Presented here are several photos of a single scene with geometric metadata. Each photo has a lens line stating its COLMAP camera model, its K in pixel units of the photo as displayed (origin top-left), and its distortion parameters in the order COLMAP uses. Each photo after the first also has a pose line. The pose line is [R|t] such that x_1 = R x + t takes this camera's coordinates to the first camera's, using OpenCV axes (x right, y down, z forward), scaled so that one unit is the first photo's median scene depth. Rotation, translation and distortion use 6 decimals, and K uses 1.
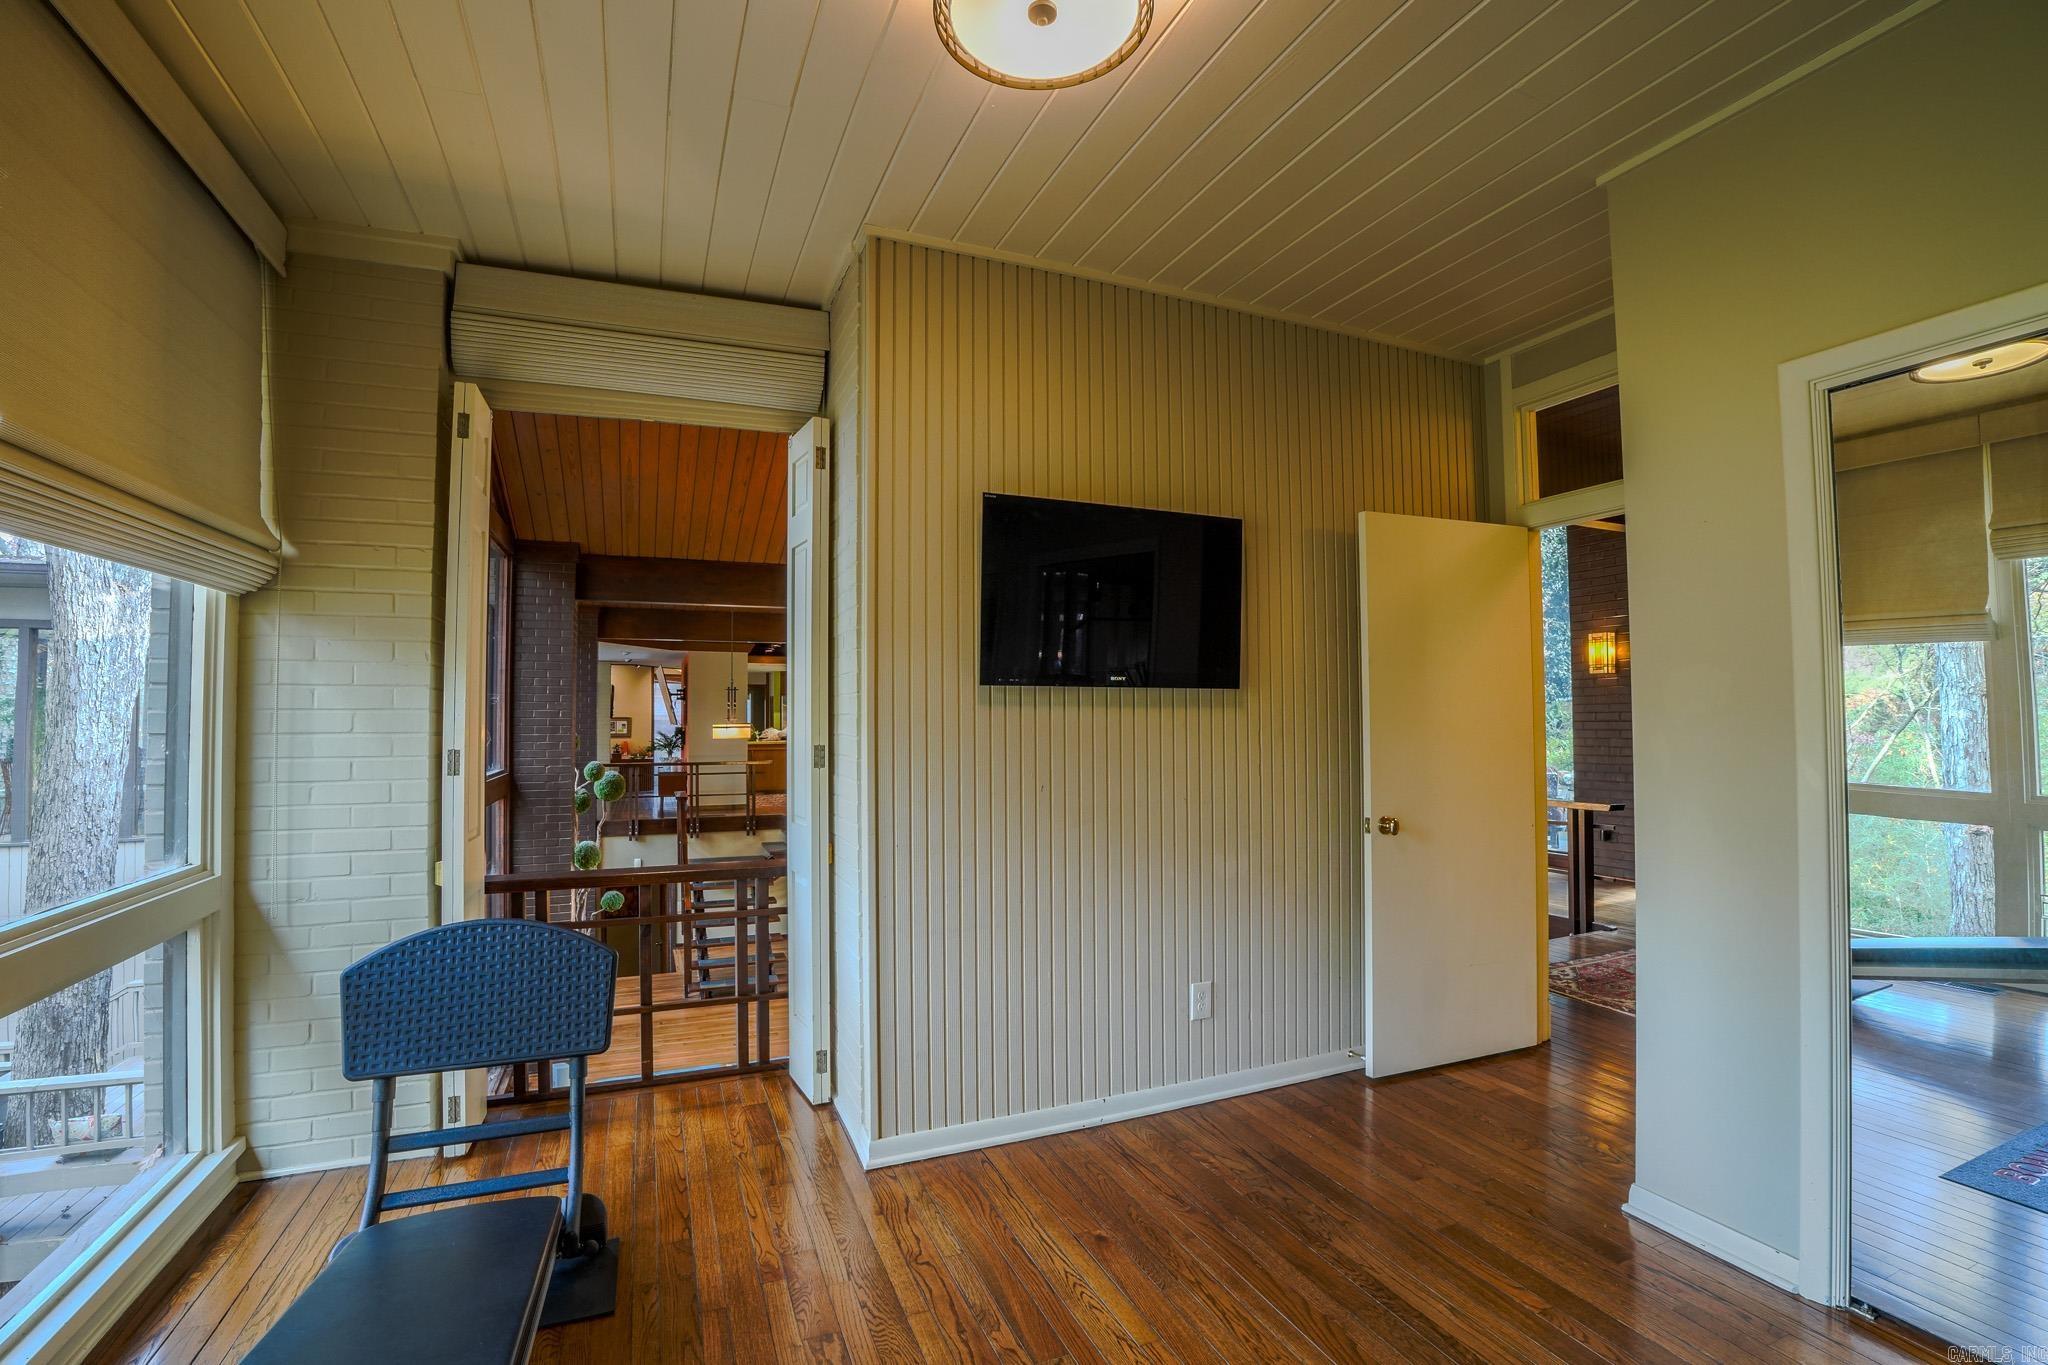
lens RADIAL K [[902.6, 0, 1019.0], [0, 902.6, 682.2], [0, 0, 1]] dist [-0.067509, 0.016076]
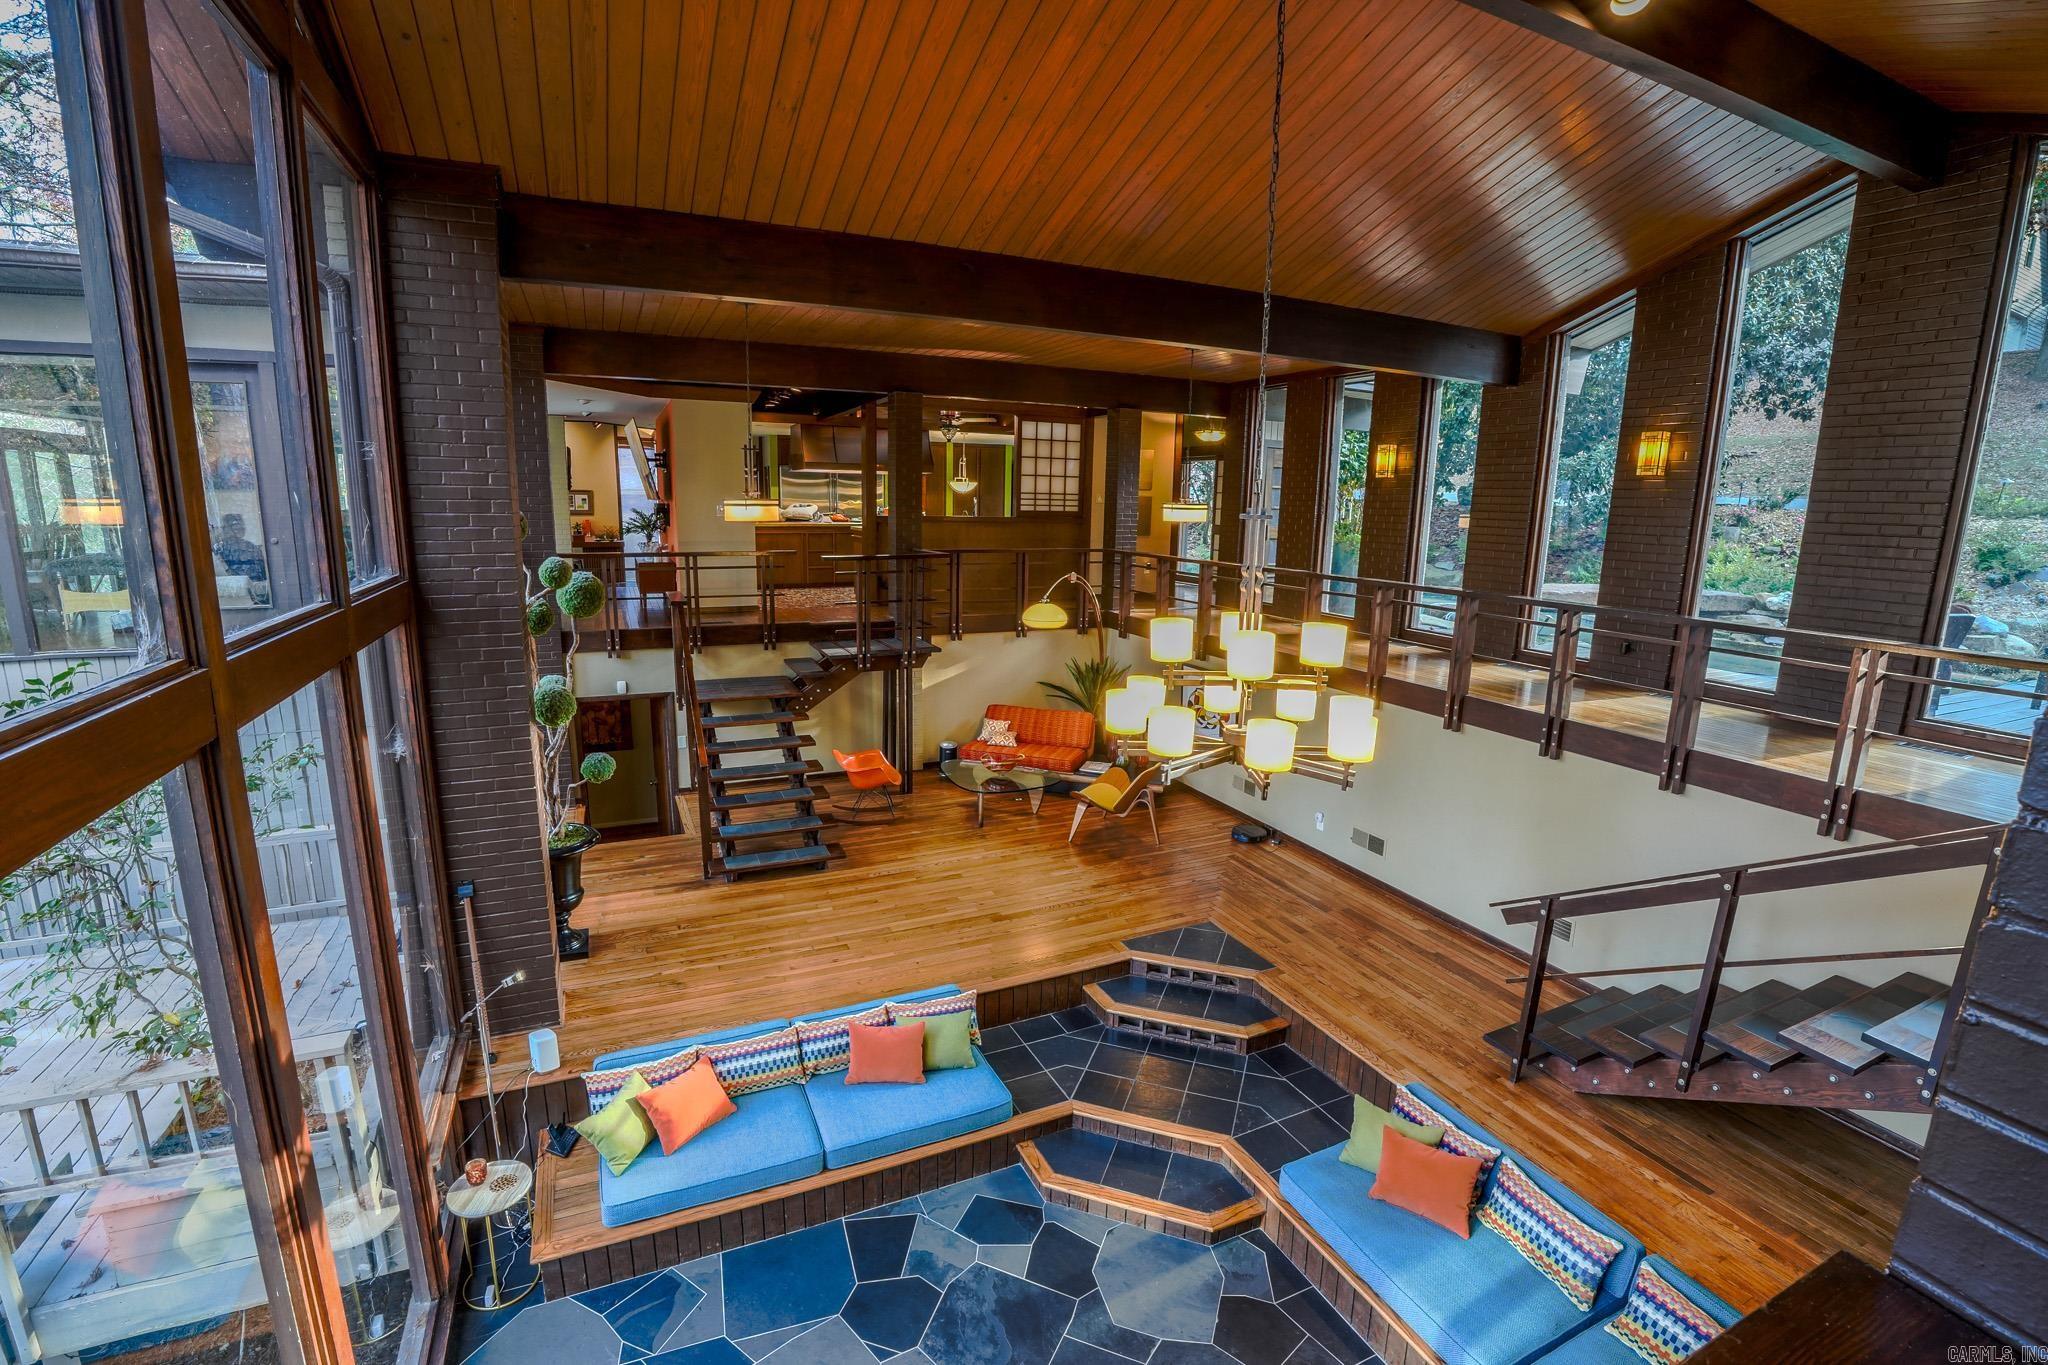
lens RADIAL K [[902.6, 0, 1019.0], [0, 902.6, 682.2], [0, 0, 1]] dist [-0.067509, 0.016076]
pose [[0.998921, 0.019676, 0.042061, -0.148323], [-0.029064, 0.971351, 0.235865, 0.014791], [-0.036215, -0.236833, 0.970875, 0.306245]]
